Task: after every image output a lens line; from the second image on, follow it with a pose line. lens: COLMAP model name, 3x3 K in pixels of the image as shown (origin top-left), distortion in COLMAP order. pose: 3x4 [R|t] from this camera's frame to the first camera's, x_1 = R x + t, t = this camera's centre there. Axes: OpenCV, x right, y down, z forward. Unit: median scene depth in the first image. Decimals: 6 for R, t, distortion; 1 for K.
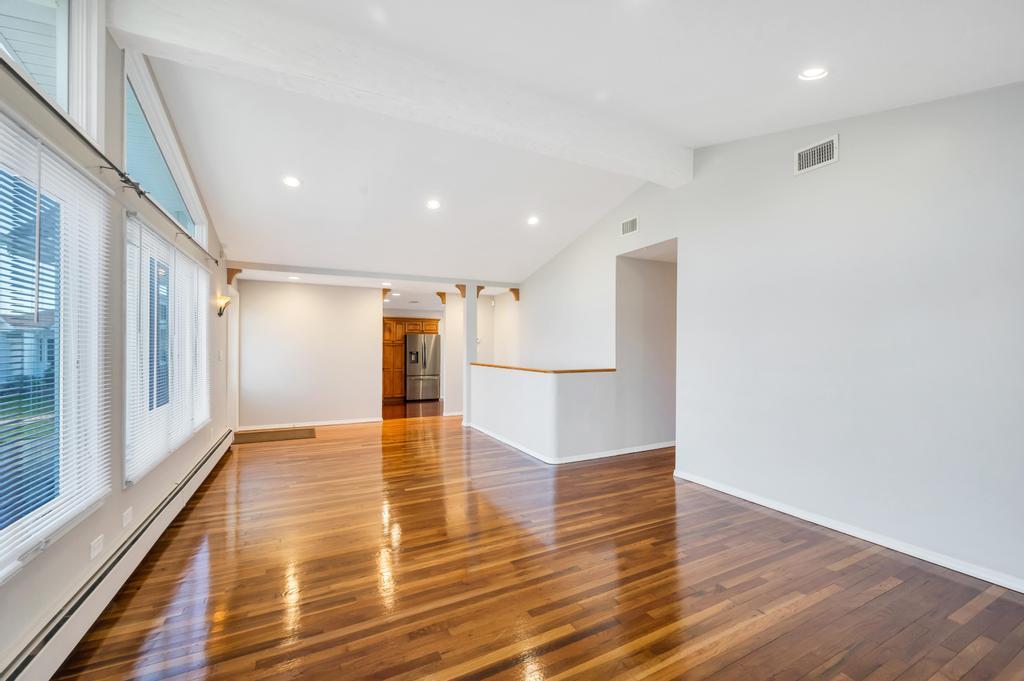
lens RADIAL K [[409.6, 0, 511.8], [0, 409.6, 340.1], [0, 0, 1]] dist [0.003645, 0.000106]
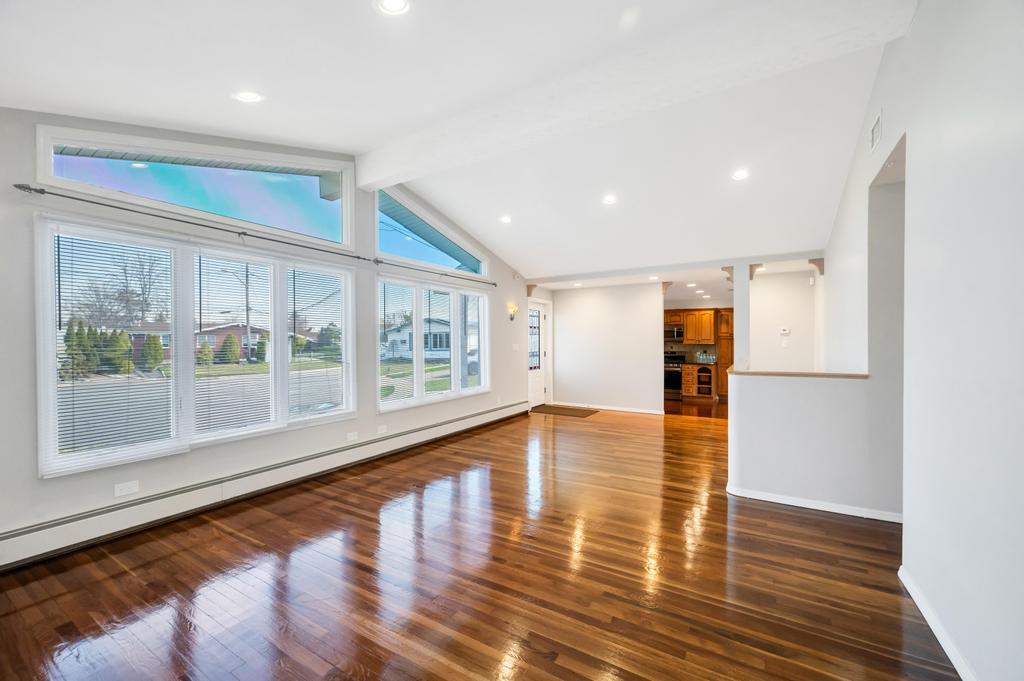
lens RADIAL K [[409.6, 0, 518.3], [0, 409.6, 344.9], [0, 0, 1]] dist [0.003645, 0.000106]
pose [[0.528885, 0.003590, -0.848686, 0.493294], [0.021269, 0.999621, 0.017482, 0.002987], [0.848427, -0.027297, 0.528608, 0.244439]]
